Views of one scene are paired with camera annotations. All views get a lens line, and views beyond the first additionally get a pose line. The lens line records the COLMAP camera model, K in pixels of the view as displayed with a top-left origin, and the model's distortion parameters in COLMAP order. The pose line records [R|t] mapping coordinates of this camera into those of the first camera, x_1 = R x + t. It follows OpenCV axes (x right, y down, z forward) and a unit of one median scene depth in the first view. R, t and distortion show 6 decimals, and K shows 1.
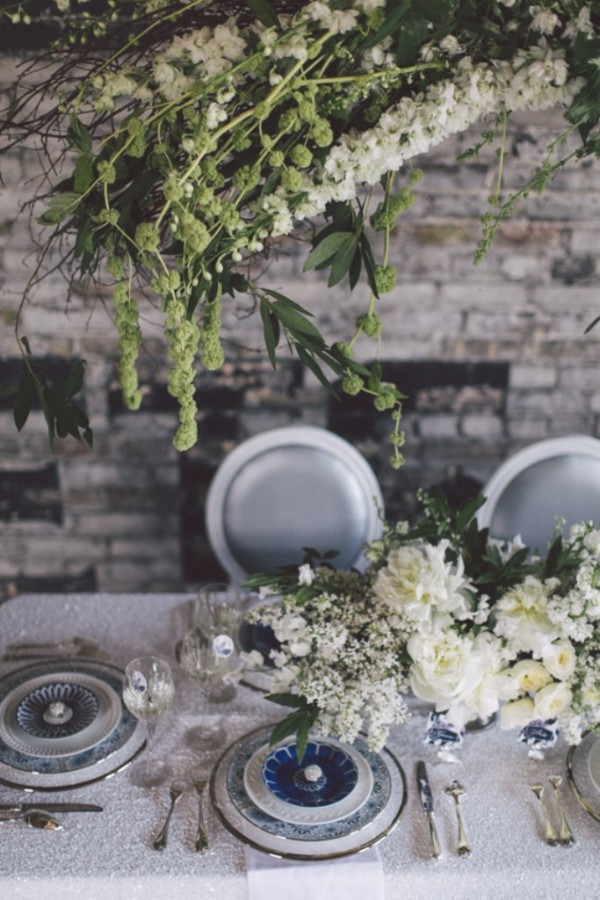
lens RADIAL K [[1316.7, 0, 302.3], [0, 1316.7, 445.7], [0, 0, 1]] dist [-0.006367, 0.068766]
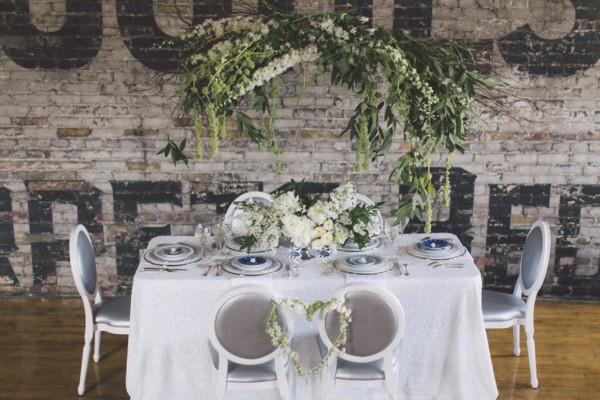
lens RADIAL K [[852.4, 0, 300.0], [0, 852.4, 200.0], [0, 0, 1]] dist [0.006372, 0.006410]
pose [[0.999917, -0.007882, -0.010205, 0.146716], [0.005128, 0.969212, -0.246174, 0.621106], [0.011831, 0.246101, 0.969172, -1.065803]]
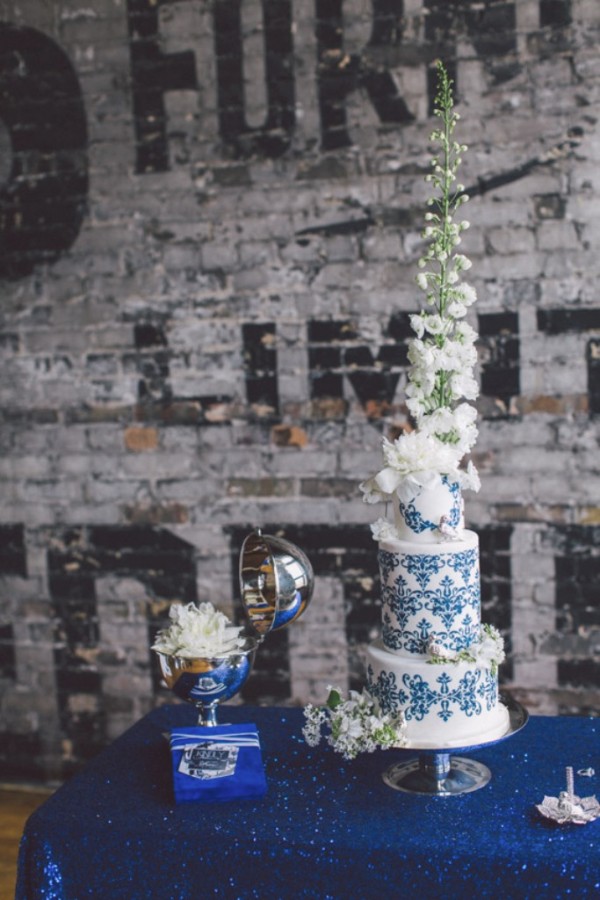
lens RADIAL K [[1295.9, 0, 304.4], [0, 1295.9, 449.5], [0, 0, 1]] dist [0.006787, 0.027083]
pose [[0.954550, -0.033192, -0.296198, 1.856751], [-0.082517, 0.925505, -0.369638, 0.454479], [0.286401, 0.377279, 0.880701, 0.026565]]
